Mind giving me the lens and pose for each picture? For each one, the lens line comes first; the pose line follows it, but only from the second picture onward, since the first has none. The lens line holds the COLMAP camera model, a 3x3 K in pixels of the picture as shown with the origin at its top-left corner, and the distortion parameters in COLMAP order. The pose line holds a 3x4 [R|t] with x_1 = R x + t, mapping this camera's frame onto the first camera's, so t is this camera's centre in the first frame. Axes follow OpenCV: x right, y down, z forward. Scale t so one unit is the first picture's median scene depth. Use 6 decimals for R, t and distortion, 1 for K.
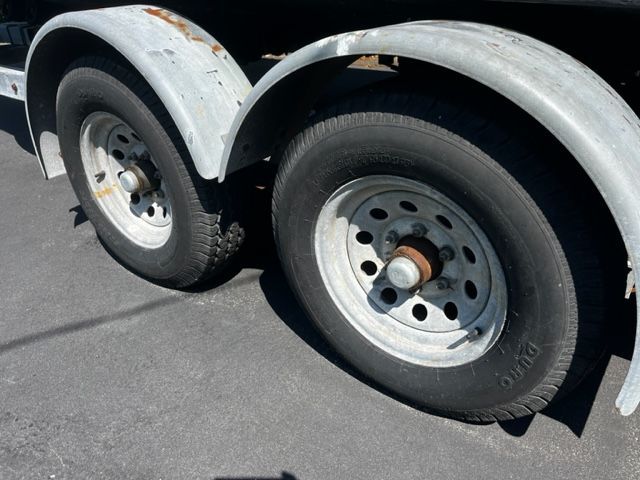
lens RADIAL K [[505.1, 0, 323.1], [0, 505.1, 244.5], [0, 0, 1]] dist [0.065442, -0.094037]
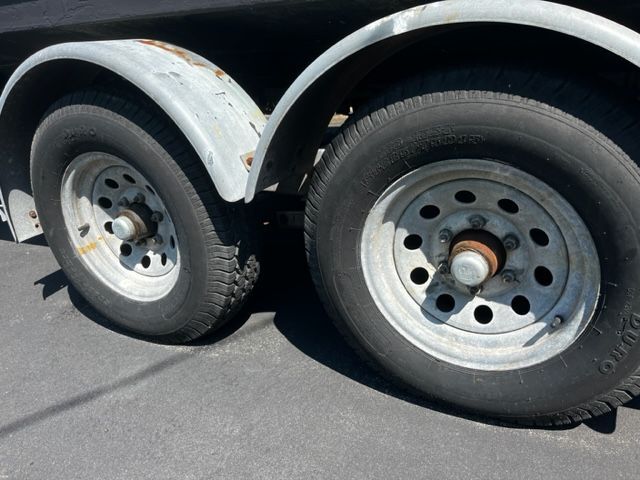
lens RADIAL K [[505.1, 0, 323.1], [0, 505.1, 244.5], [0, 0, 1]] dist [0.065442, -0.094037]
pose [[0.984523, -0.111837, 0.134936, -0.198739], [0.130044, 0.982320, -0.134668, 0.091073], [-0.117489, 0.150131, 0.981660, 0.099846]]
